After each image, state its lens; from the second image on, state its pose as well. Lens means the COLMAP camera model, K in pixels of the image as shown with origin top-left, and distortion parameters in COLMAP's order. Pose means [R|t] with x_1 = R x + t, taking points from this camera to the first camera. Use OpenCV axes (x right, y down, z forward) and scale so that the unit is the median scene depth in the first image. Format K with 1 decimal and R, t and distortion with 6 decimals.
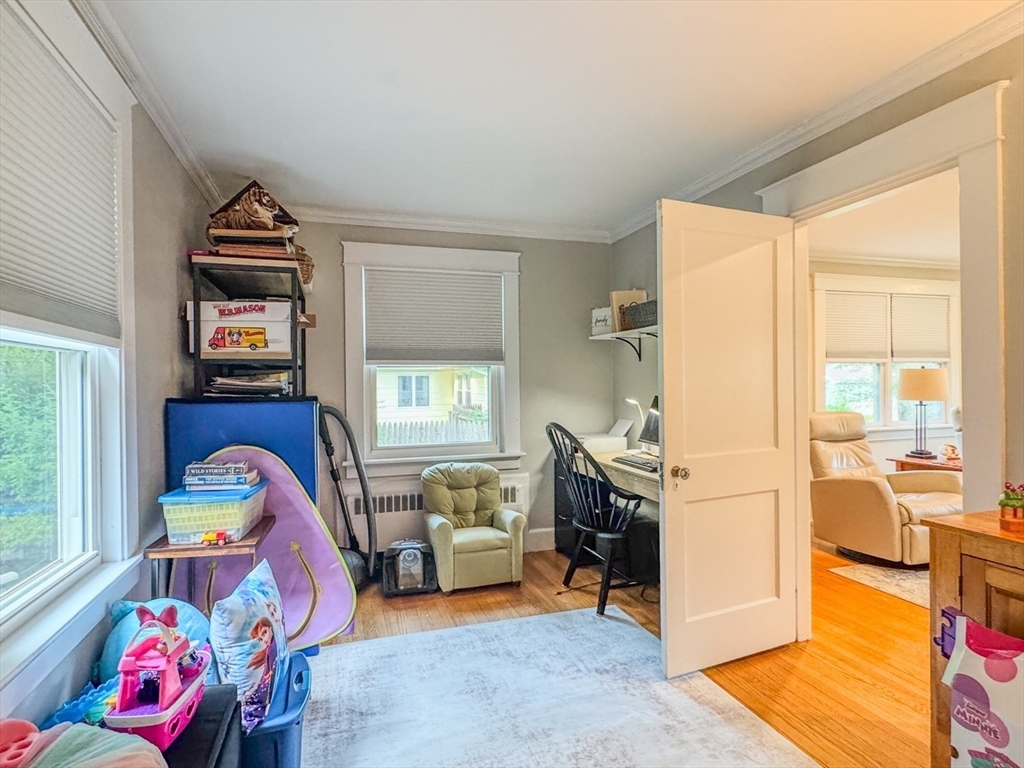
lens RADIAL K [[555.4, 0, 510.7], [0, 555.4, 384.7], [0, 0, 1]] dist [-0.005782, 0.002677]
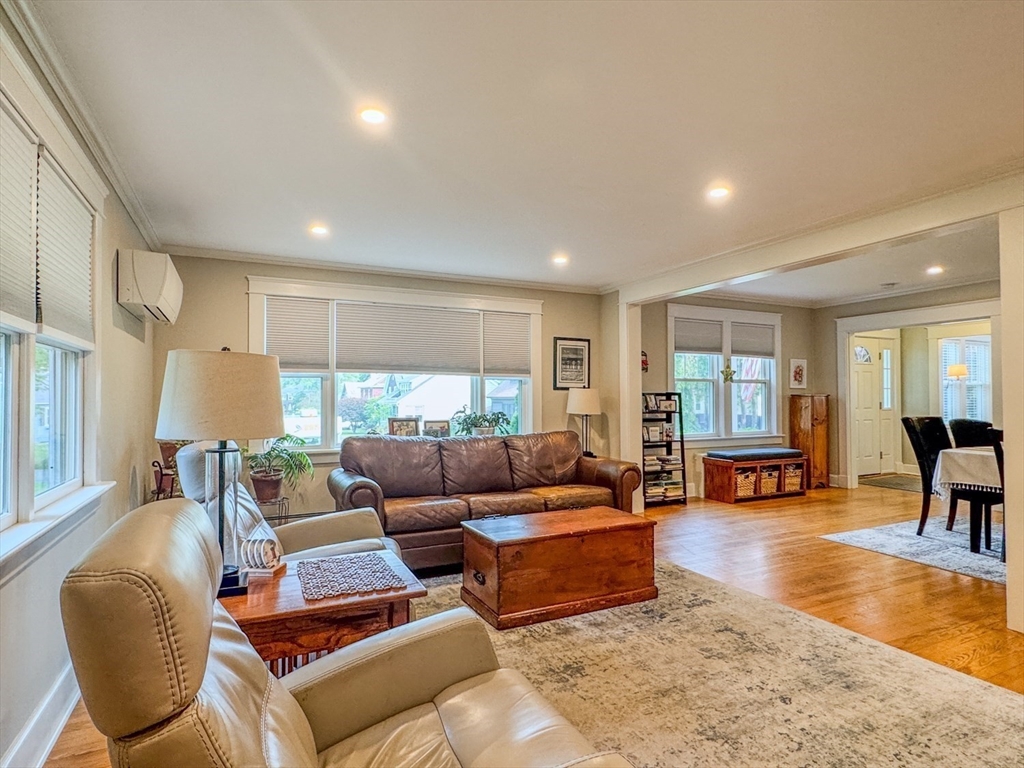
lens RADIAL K [[555.4, 0, 510.7], [0, 555.4, 384.7], [0, 0, 1]] dist [-0.005782, 0.002677]
pose [[-0.147871, 0.030872, 0.988525, 0.331313], [0.010081, 0.999508, -0.029707, 0.004469], [-0.988955, 0.005573, -0.148110, 0.855828]]
